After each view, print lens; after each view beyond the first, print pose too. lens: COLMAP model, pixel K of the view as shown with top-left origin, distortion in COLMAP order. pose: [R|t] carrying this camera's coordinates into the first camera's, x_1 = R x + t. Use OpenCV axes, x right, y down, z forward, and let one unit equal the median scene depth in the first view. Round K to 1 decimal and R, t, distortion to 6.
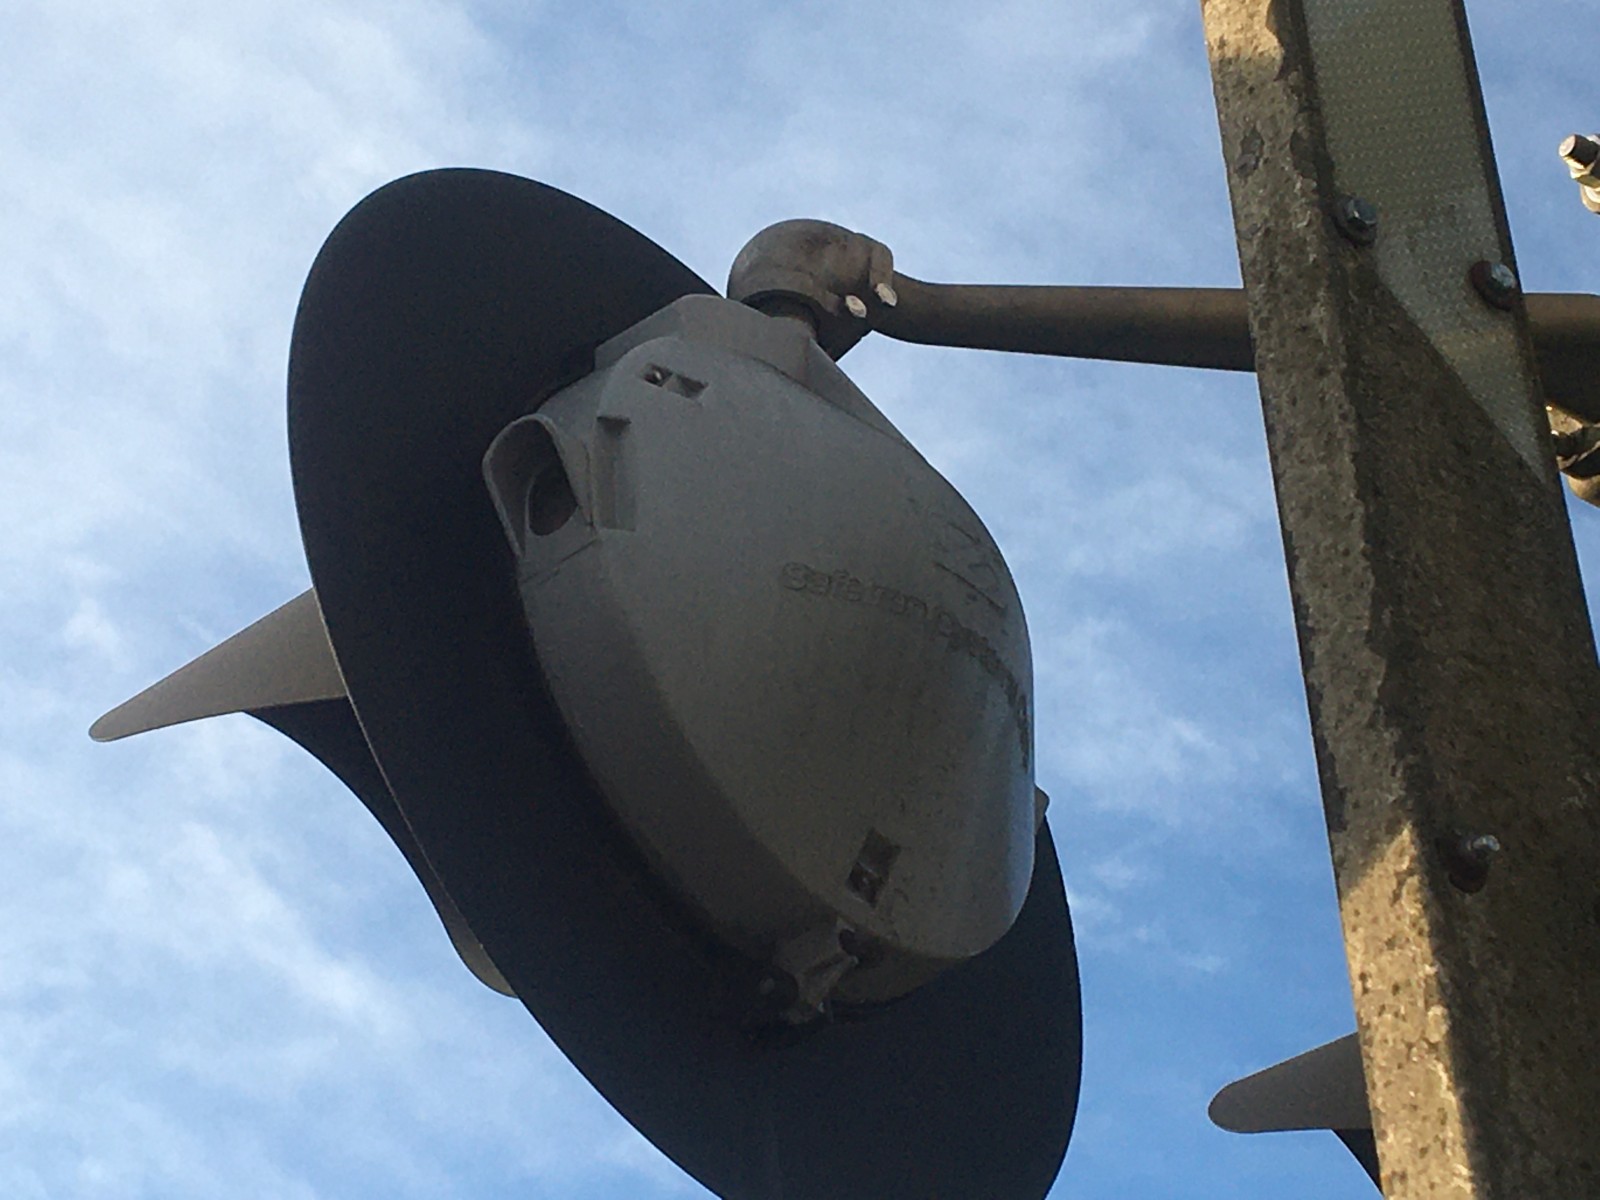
lens RADIAL K [[3939.9, 0, 801.8], [0, 3939.9, 599.3], [0, 0, 1]] dist [0.048948, 0.000000]
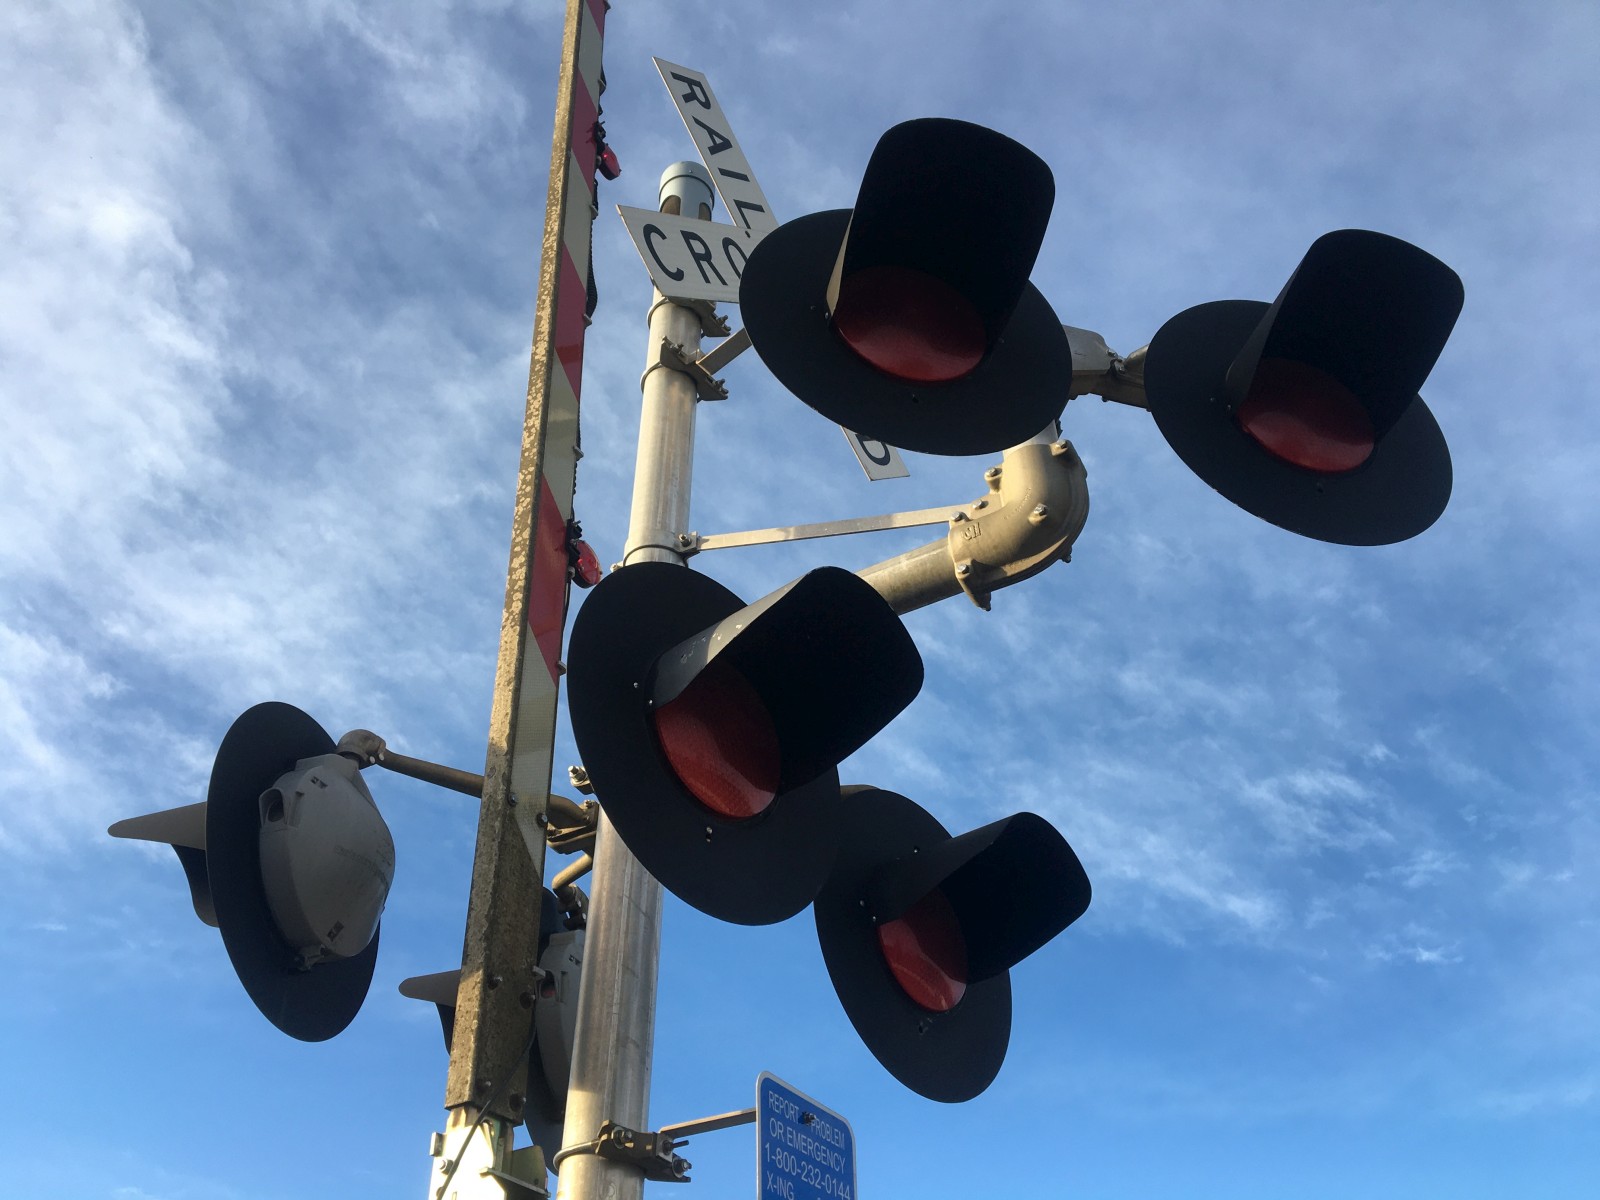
lens RADIAL K [[1326.3, 0, 801.0], [0, 1326.3, 604.8], [0, 0, 1]] dist [0.087545, -0.134282]
pose [[0.895191, 0.287630, 0.340443, -0.107454], [-0.255062, 0.957042, -0.137894, -0.162919], [-0.365481, 0.036608, 0.930099, -0.343514]]
